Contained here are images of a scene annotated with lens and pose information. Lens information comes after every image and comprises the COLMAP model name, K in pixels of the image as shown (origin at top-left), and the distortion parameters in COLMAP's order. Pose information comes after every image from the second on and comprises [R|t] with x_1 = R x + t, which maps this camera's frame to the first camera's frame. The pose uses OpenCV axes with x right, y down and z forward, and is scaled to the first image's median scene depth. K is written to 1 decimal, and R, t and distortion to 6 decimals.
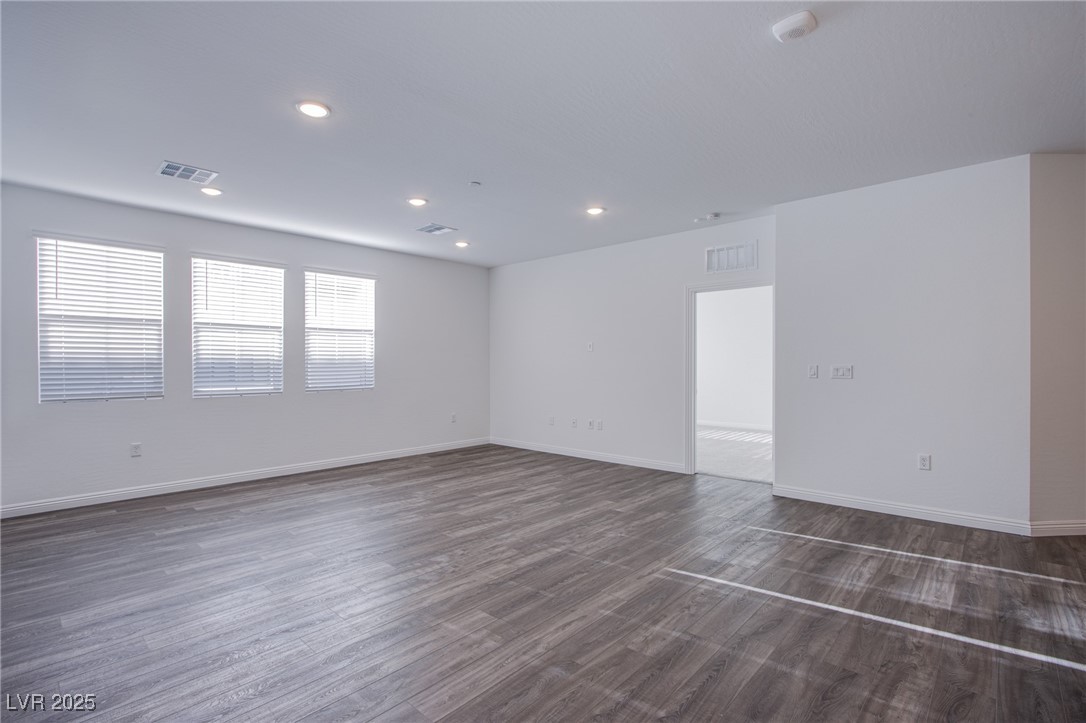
lens RADIAL K [[504.9, 0, 541.9], [0, 504.9, 368.8], [0, 0, 1]] dist [-0.020441, 0.003140]
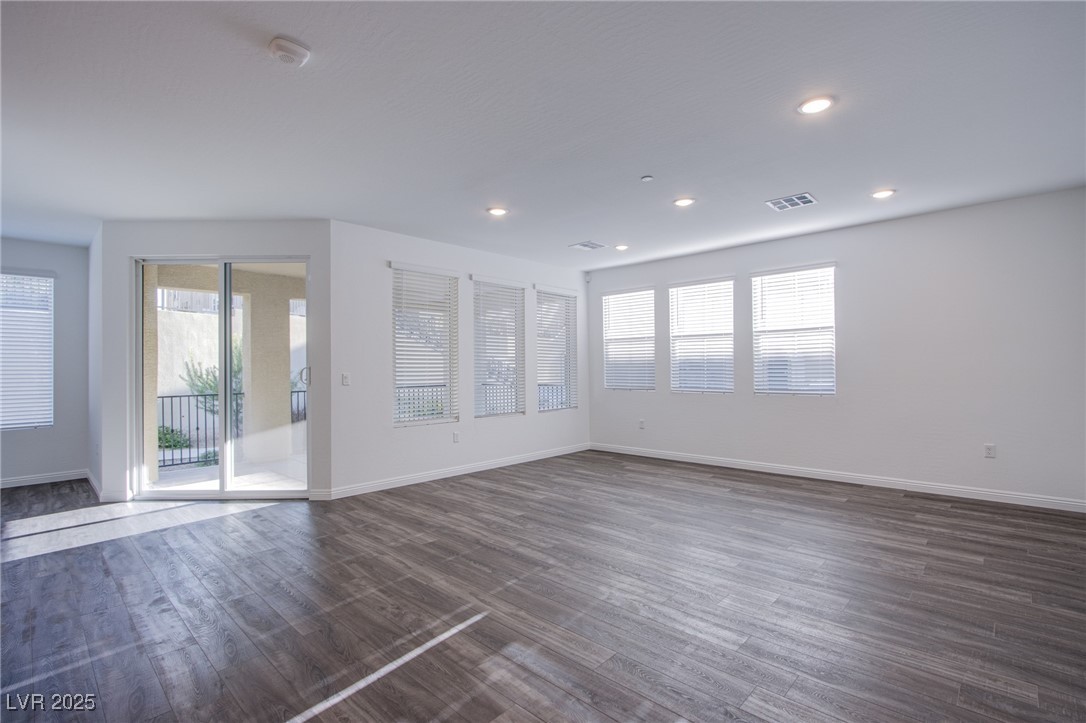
lens RADIAL K [[504.9, 0, 538.0], [0, 504.9, 366.9], [0, 0, 1]] dist [-0.020441, 0.003140]
pose [[-0.019872, 0.001250, -0.999802, 0.780953], [-0.002402, 0.999996, 0.001298, -0.012099], [0.999800, 0.002427, -0.019869, 0.777908]]
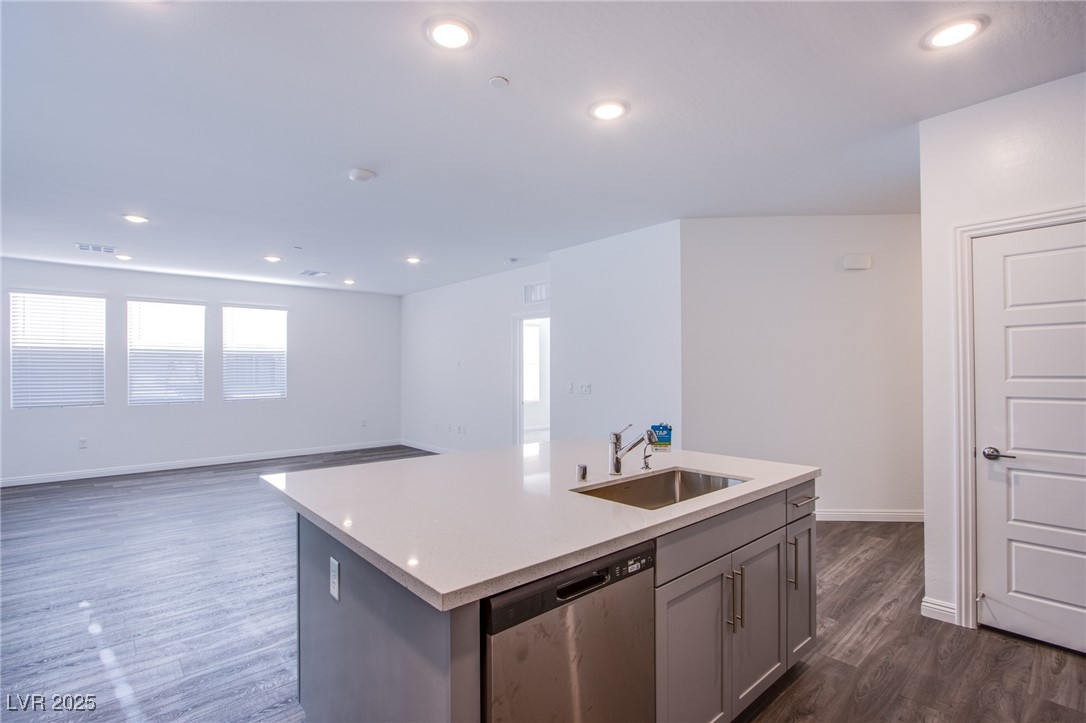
lens RADIAL K [[504.9, 0, 540.5], [0, 504.9, 368.9], [0, 0, 1]] dist [-0.020441, 0.003140]
pose [[0.995262, -0.001424, -0.097220, 0.620953], [0.000261, 0.999928, -0.011975, -0.027217], [0.097230, 0.011893, 0.995191, -0.261019]]
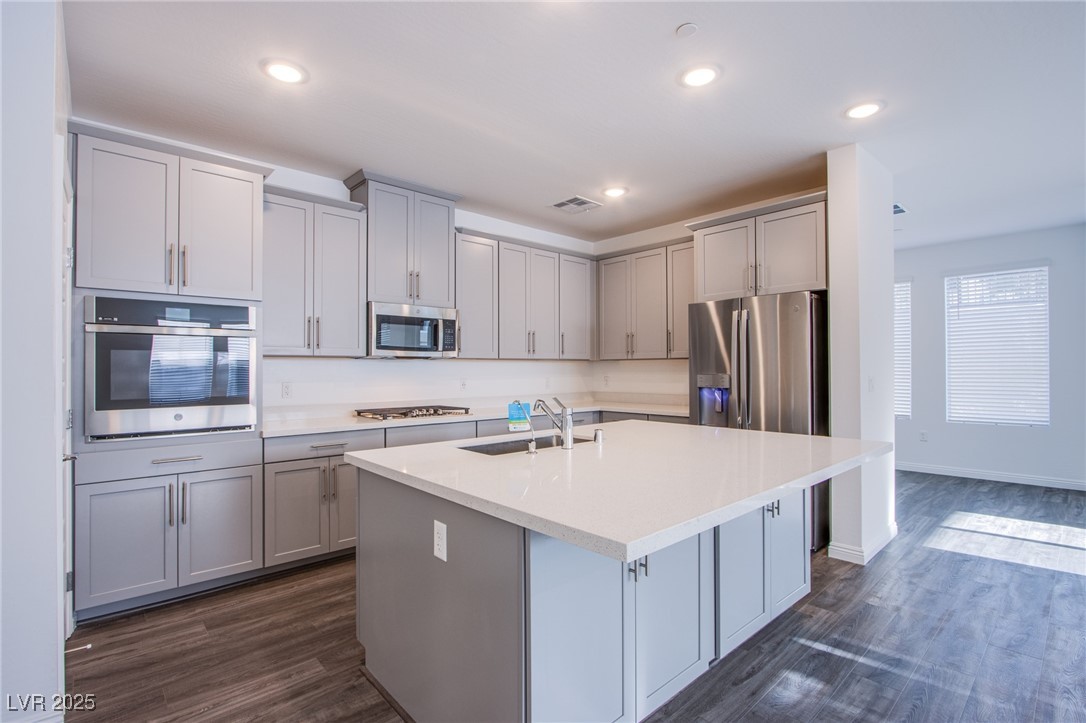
lens RADIAL K [[504.9, 0, 537.2], [0, 504.9, 364.5], [0, 0, 1]] dist [-0.020441, 0.003140]
pose [[-0.995811, 0.006966, 0.091173, 0.631956], [0.007243, 0.999970, 0.002706, -0.014042], [-0.091151, 0.003355, -0.995831, 0.786256]]
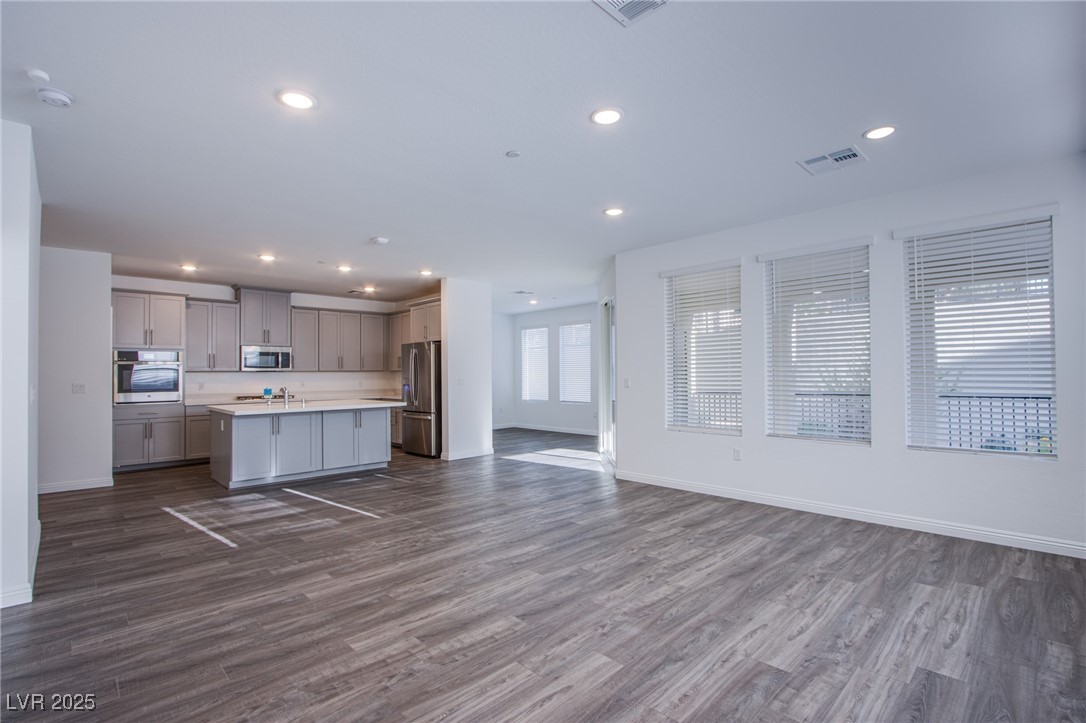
lens RADIAL K [[504.9, 0, 539.9], [0, 504.9, 364.3], [0, 0, 1]] dist [-0.020441, 0.003140]
pose [[-0.997948, 0.014022, 0.062469, -0.212473], [0.013567, 0.999878, -0.007694, -0.023055], [-0.062570, -0.006831, -0.998017, 1.721323]]
